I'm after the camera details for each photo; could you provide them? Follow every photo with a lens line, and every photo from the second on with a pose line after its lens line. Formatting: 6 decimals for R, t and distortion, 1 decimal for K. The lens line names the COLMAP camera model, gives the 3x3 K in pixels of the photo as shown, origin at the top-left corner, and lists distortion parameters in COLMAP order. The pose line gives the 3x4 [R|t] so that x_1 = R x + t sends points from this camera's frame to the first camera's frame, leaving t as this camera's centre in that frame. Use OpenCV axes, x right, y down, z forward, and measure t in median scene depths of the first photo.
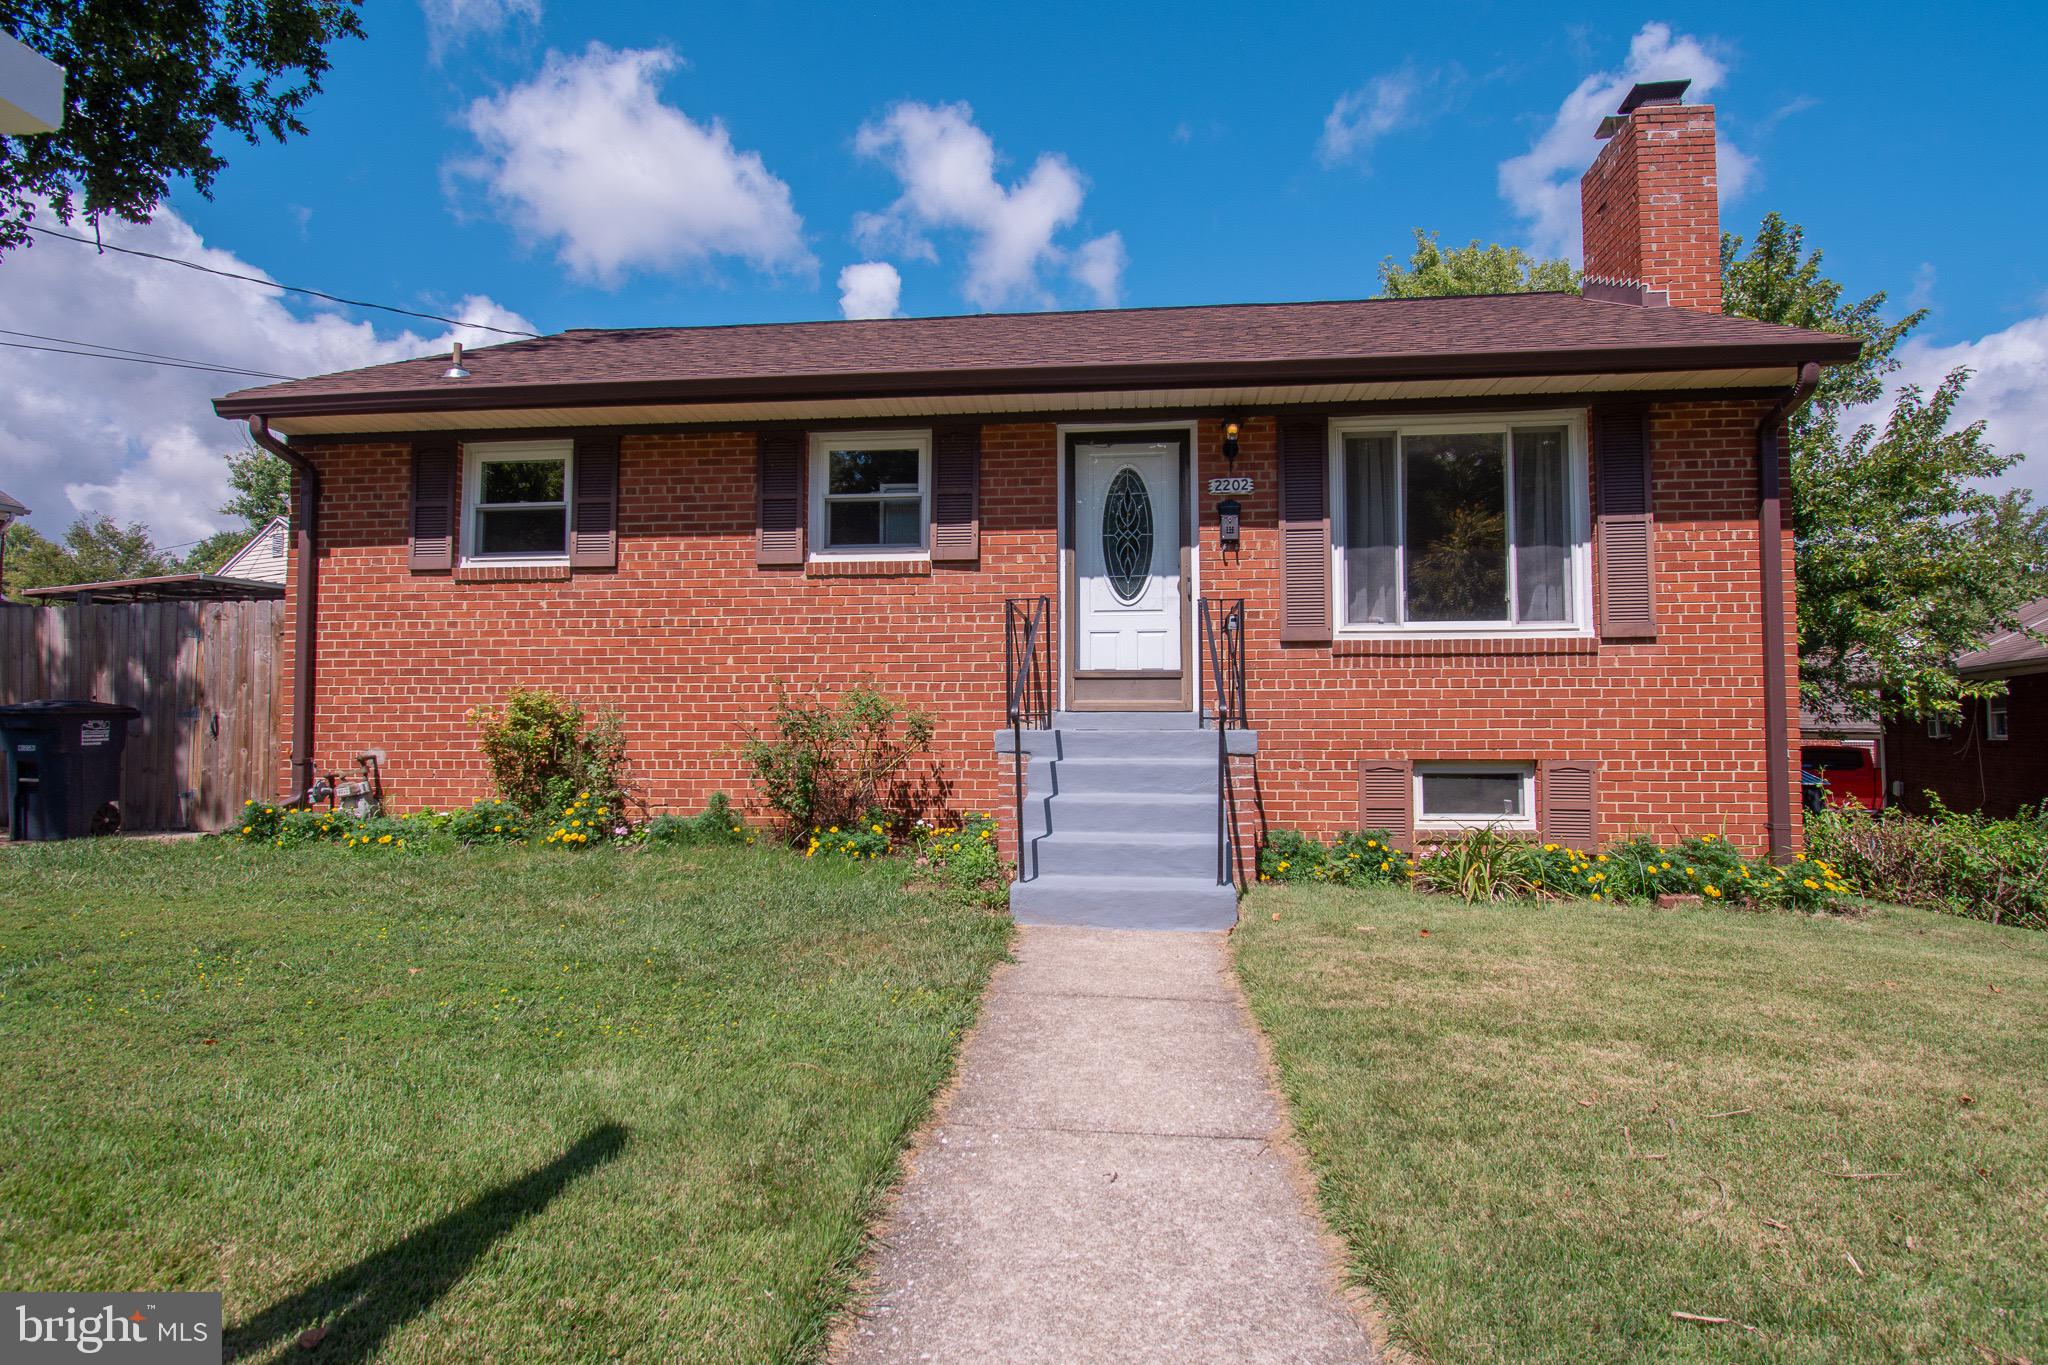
lens RADIAL K [[965.0, 0, 1041.8], [0, 965.0, 679.0], [0, 0, 1]] dist [0.034410, -0.035266]
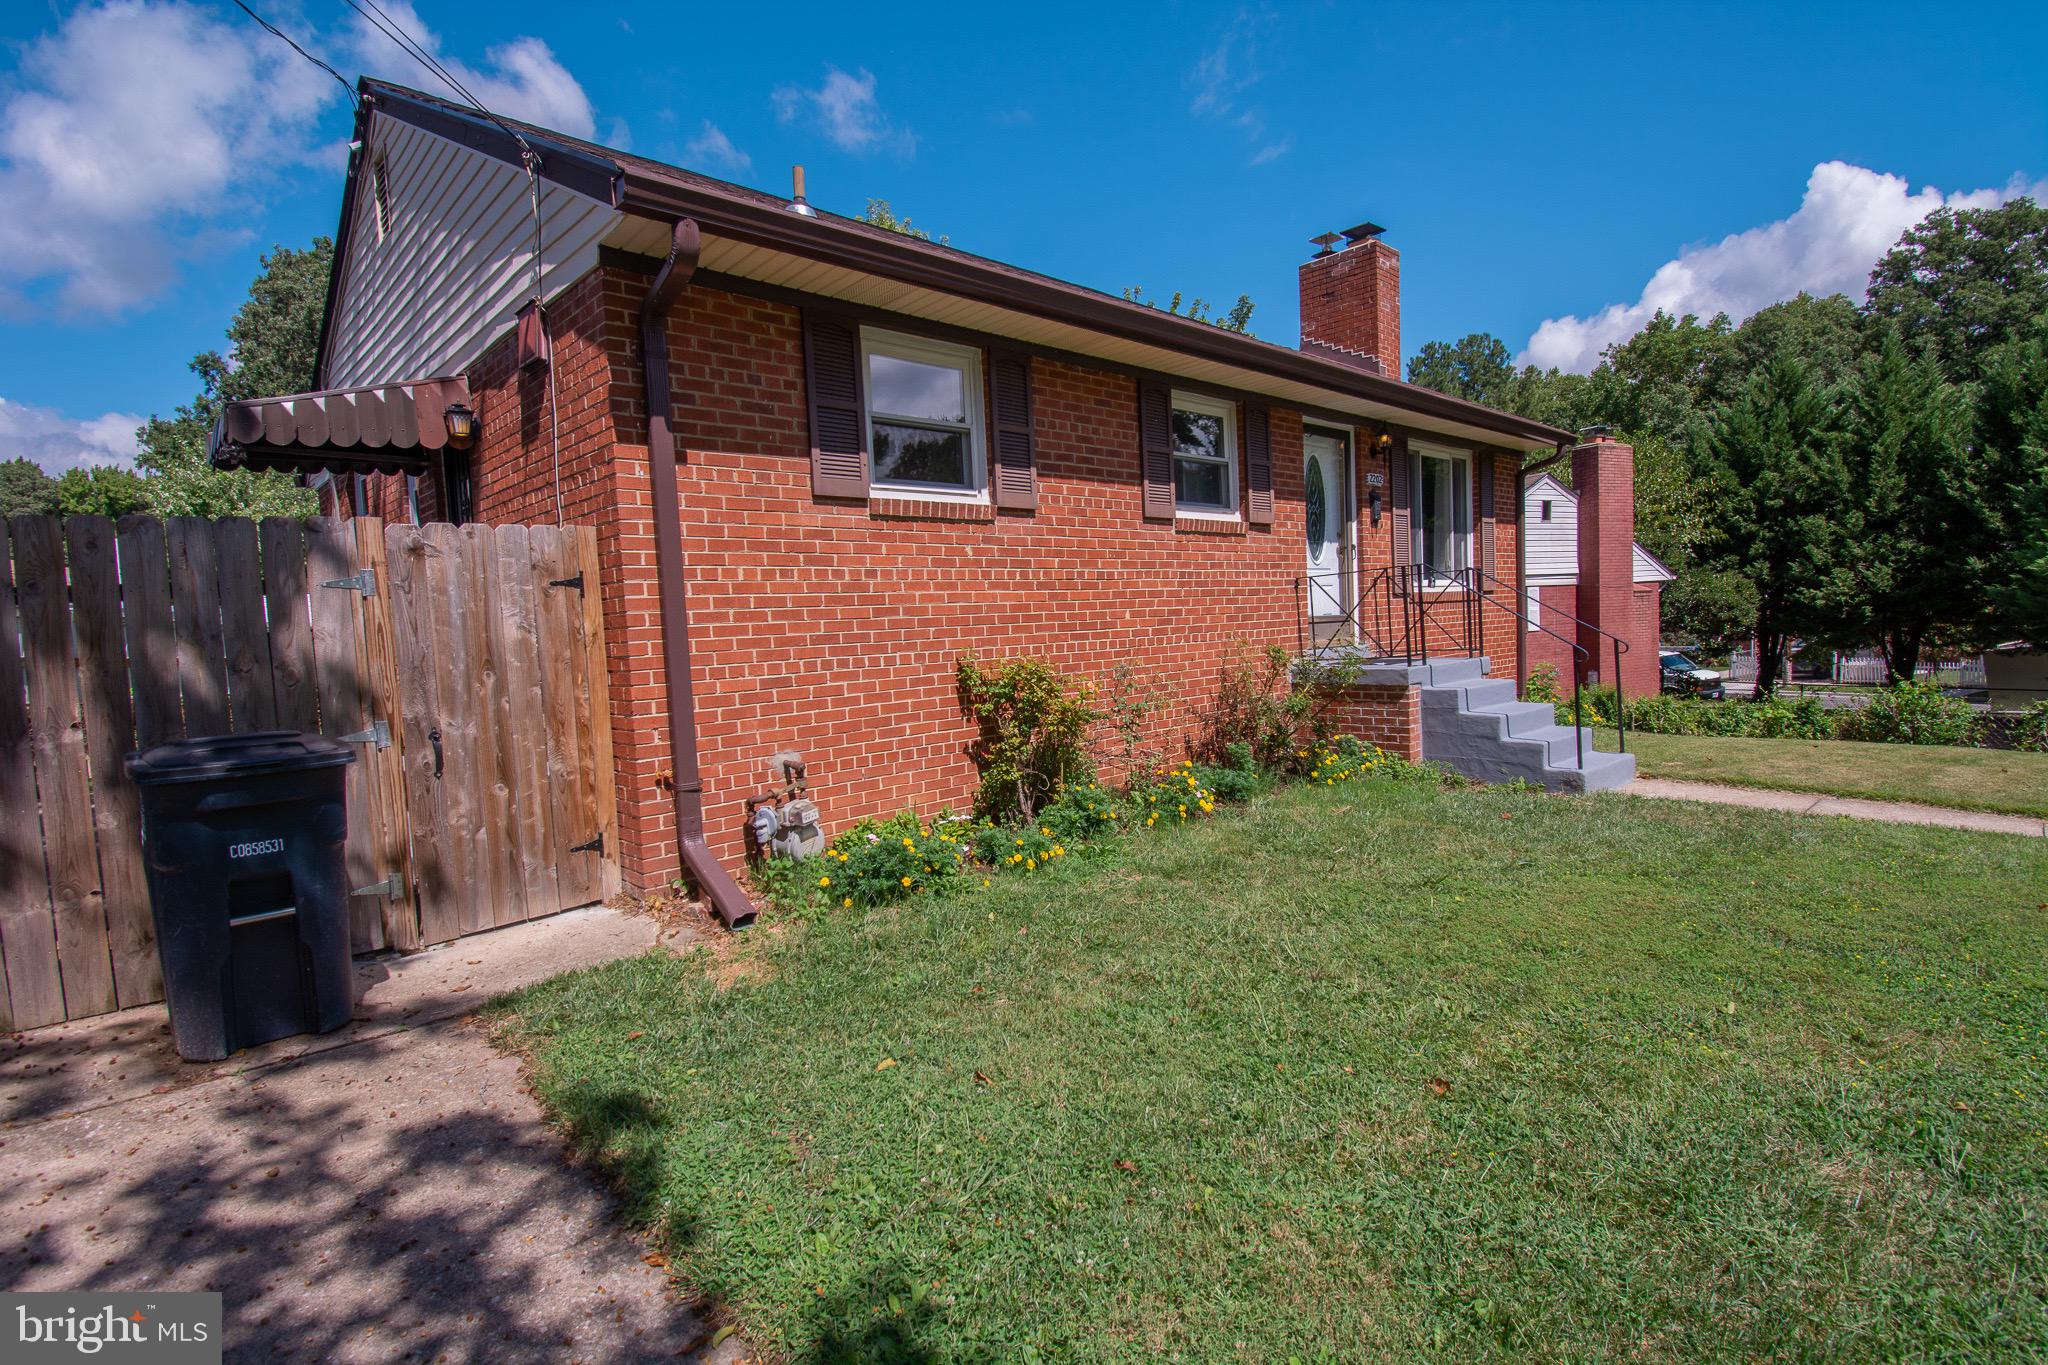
lens RADIAL K [[965.0, 0, 1041.8], [0, 965.0, 679.0], [0, 0, 1]] dist [0.034410, -0.035266]
pose [[0.659525, -0.071386, 0.748285, -1.083591], [0.011978, 0.996352, 0.084495, -0.036737], [-0.751587, -0.046763, 0.657974, 0.409625]]
